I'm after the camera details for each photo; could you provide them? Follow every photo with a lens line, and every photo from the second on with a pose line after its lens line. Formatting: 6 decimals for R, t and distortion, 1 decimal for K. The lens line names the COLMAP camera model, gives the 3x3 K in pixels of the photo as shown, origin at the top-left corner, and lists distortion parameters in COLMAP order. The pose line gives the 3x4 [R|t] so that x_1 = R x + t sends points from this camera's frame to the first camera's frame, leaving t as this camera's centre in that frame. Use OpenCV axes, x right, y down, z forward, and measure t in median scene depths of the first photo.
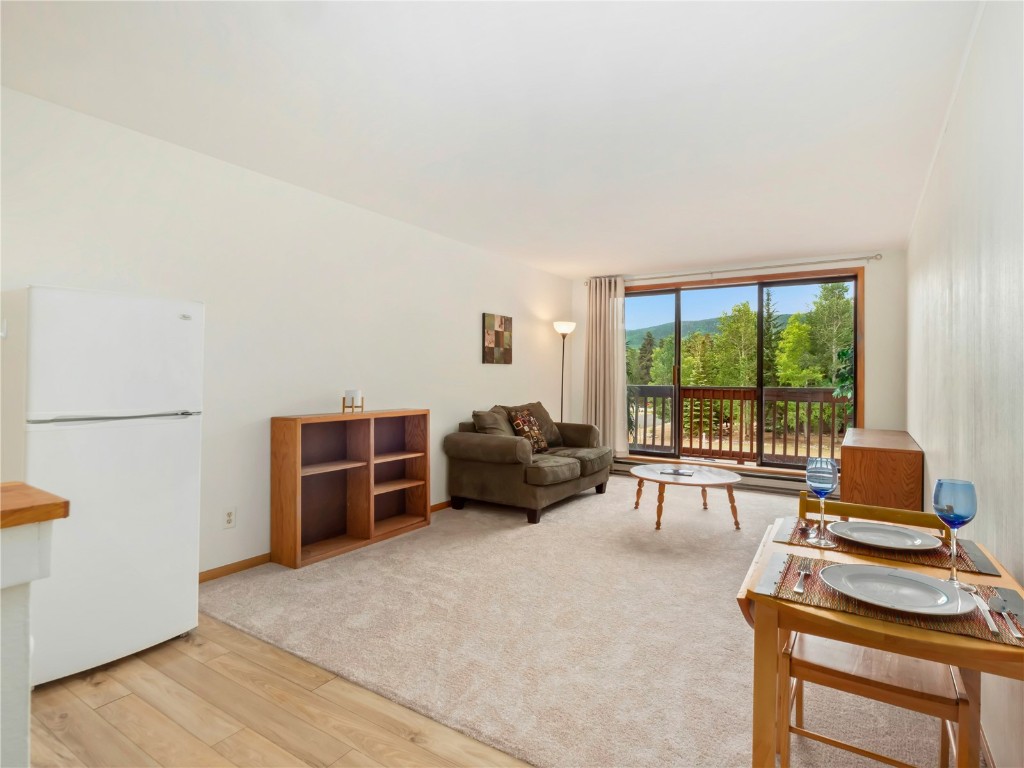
lens RADIAL K [[556.9, 0, 509.1], [0, 556.9, 374.7], [0, 0, 1]] dist [0.005230, -0.005561]
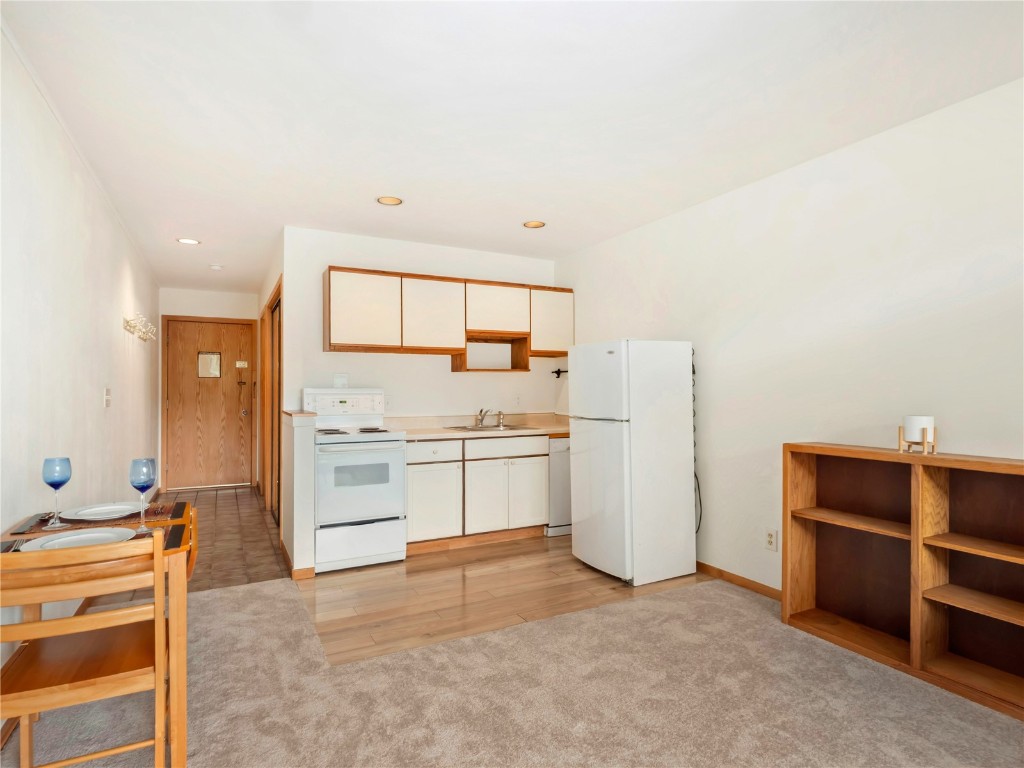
lens RADIAL K [[556.9, 0, 520.7], [0, 556.9, 393.1], [0, 0, 1]] dist [0.005230, -0.005561]
pose [[-0.490687, -0.016615, -0.871177, 0.318125], [-0.009010, 0.999861, -0.013995, 0.009859], [0.871289, 0.000982, -0.490769, 0.613617]]
